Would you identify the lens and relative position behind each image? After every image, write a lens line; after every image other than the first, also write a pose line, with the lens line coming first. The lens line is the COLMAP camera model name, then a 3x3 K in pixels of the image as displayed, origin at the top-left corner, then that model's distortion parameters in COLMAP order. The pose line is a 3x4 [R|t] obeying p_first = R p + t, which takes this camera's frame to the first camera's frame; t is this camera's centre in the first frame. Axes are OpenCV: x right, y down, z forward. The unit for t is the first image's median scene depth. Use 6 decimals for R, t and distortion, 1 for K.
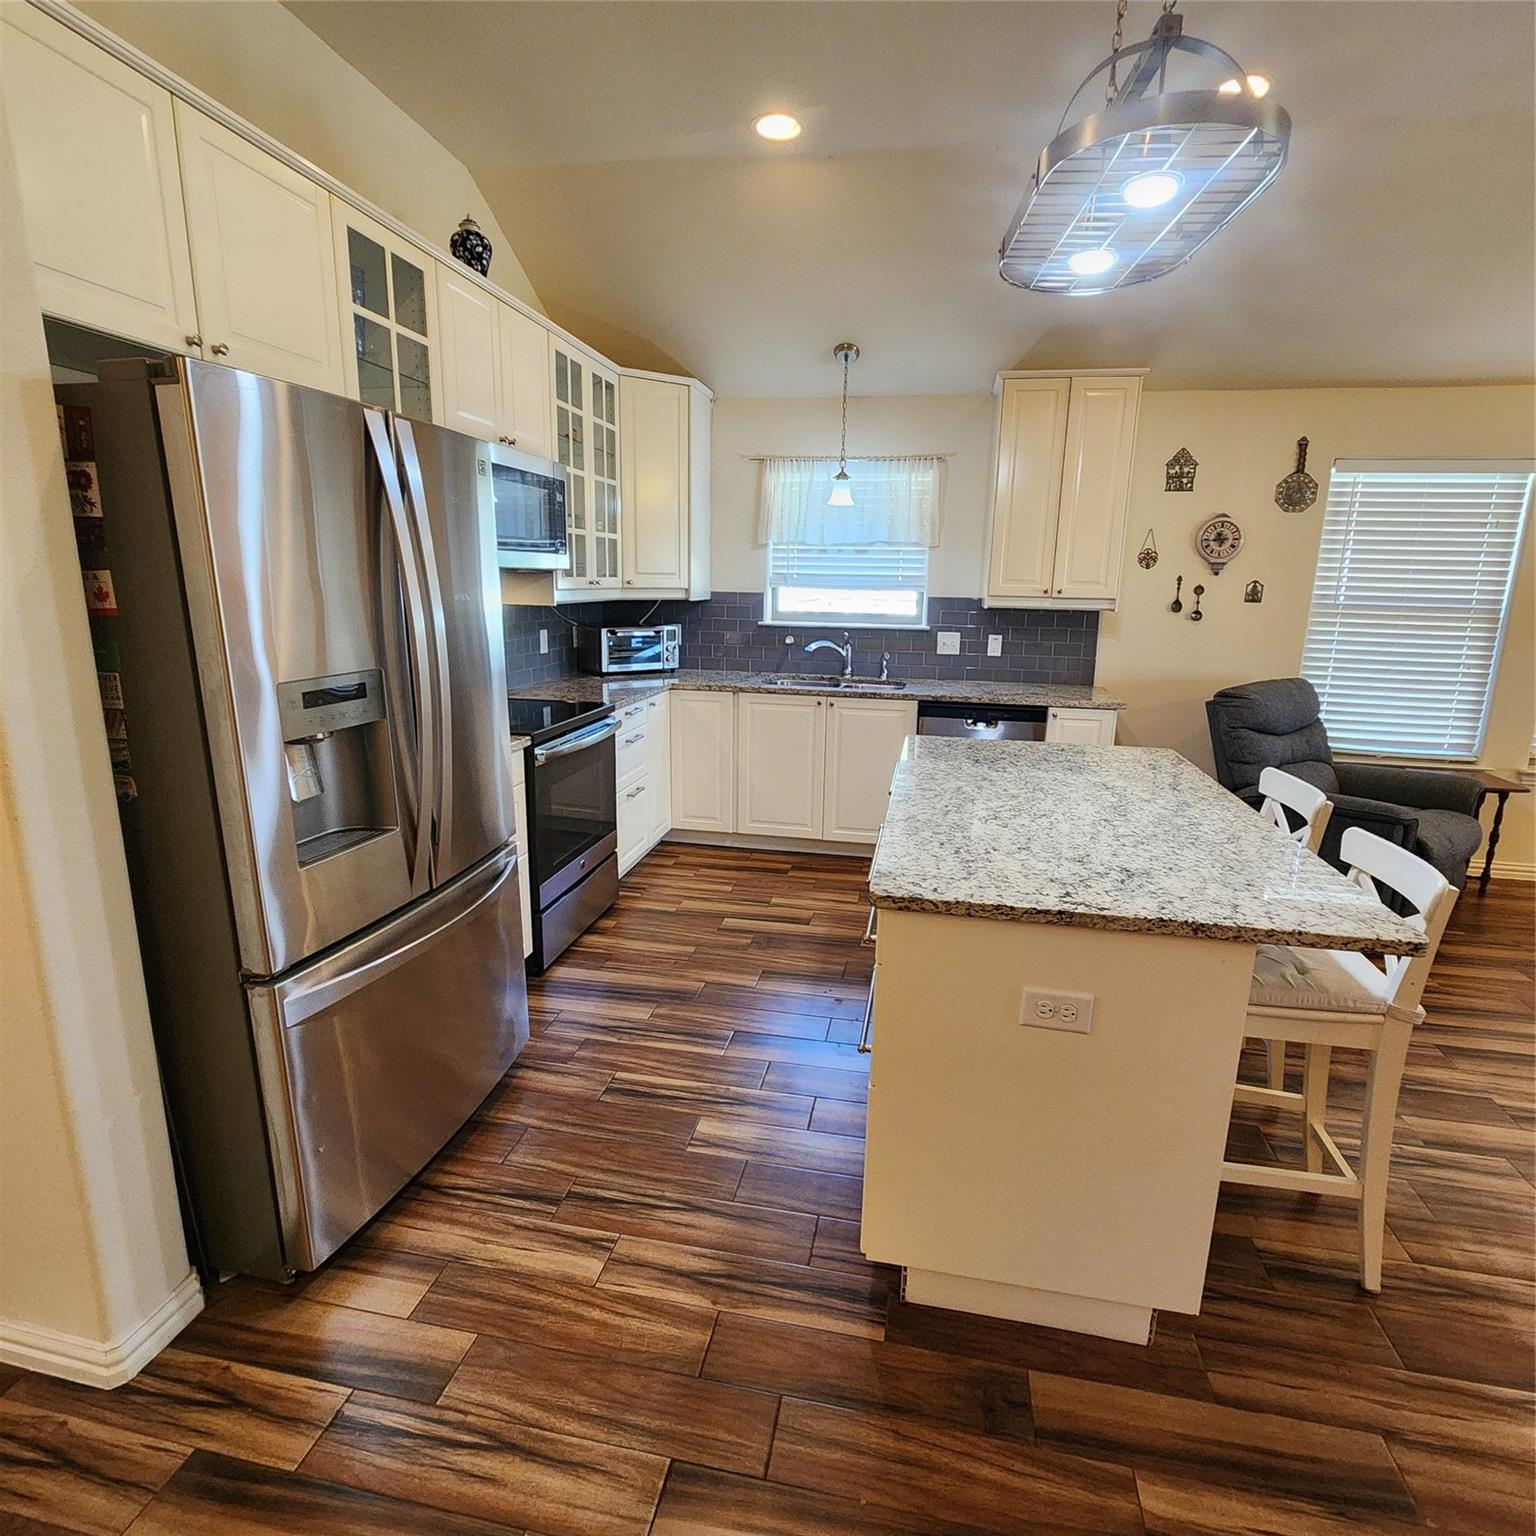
lens RADIAL K [[837.4, 0, 780.3], [0, 837.4, 769.5], [0, 0, 1]] dist [0.000824, -0.000948]
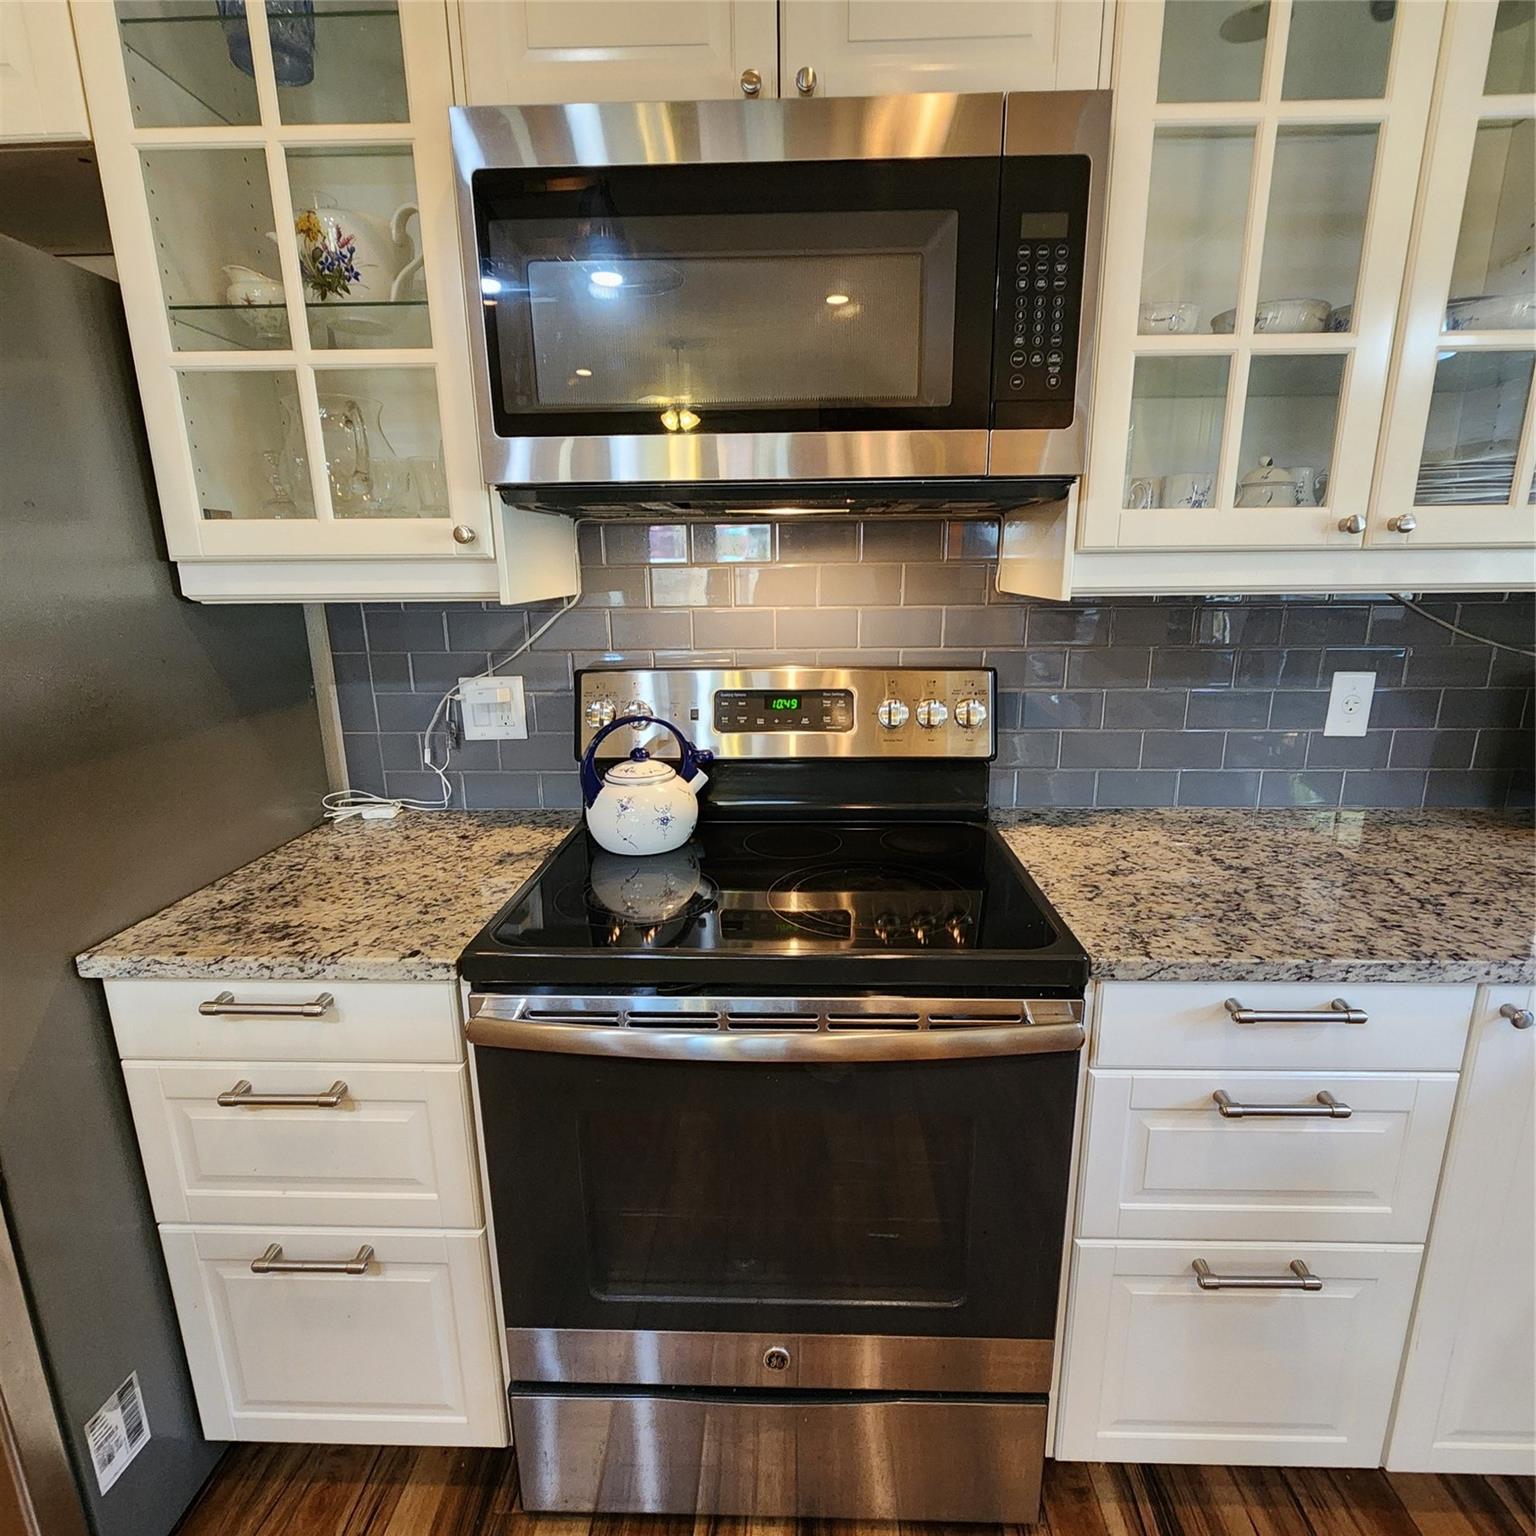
lens RADIAL K [[837.4, 0, 777.2], [0, 837.4, 773.7], [0, 0, 1]] dist [0.000824, -0.000948]
pose [[0.156332, 0.216372, -0.963713, 0.034071], [-0.208085, 0.961026, 0.182014, -0.144496], [0.965537, 0.172080, 0.195263, 0.728718]]
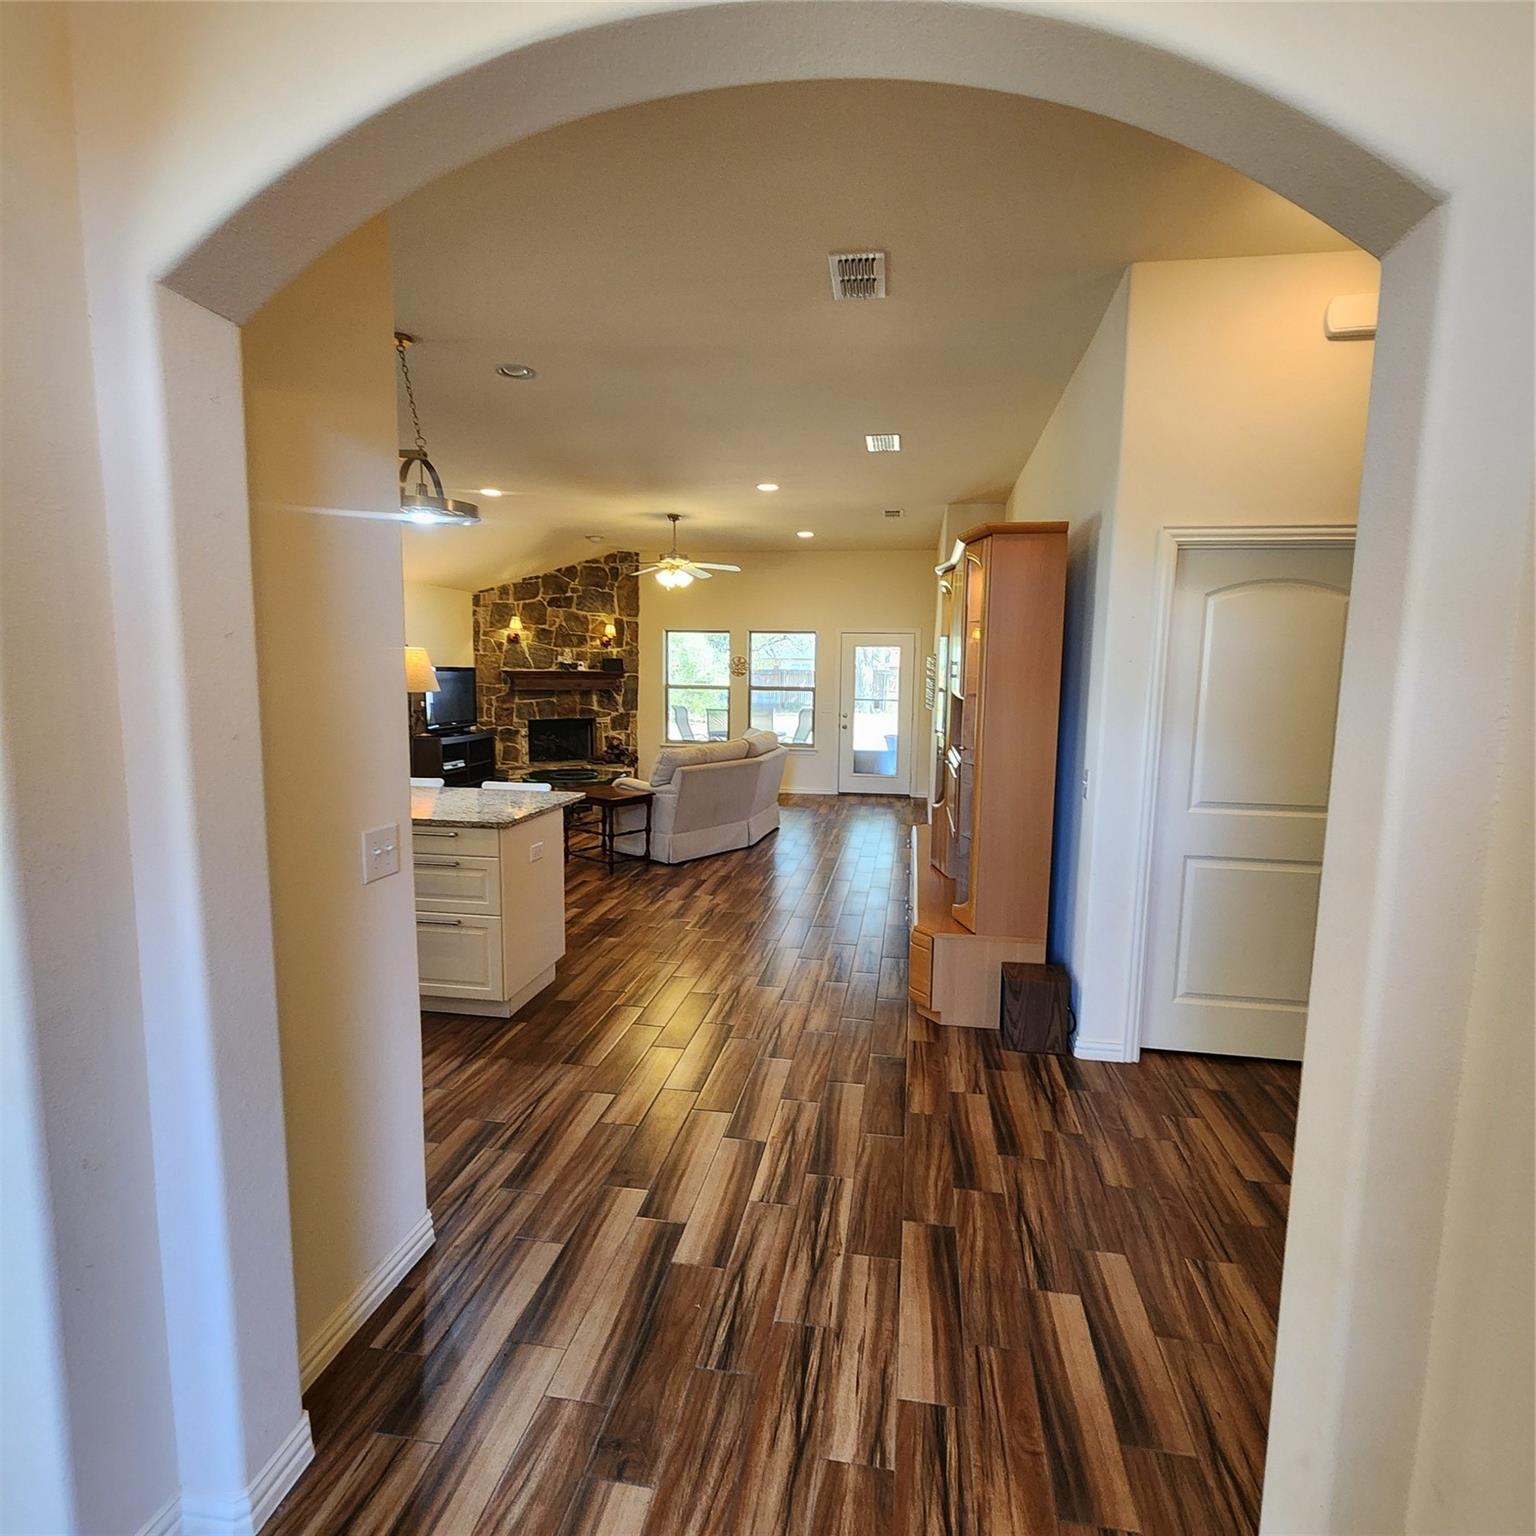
lens RADIAL K [[837.4, 0, 777.3], [0, 837.4, 774.4], [0, 0, 1]] dist [0.000824, -0.000948]
pose [[-0.029530, -0.142860, 0.989302, -0.802748], [0.206120, 0.967592, 0.145878, -0.060950], [-0.978081, 0.208223, 0.000874, 0.079692]]
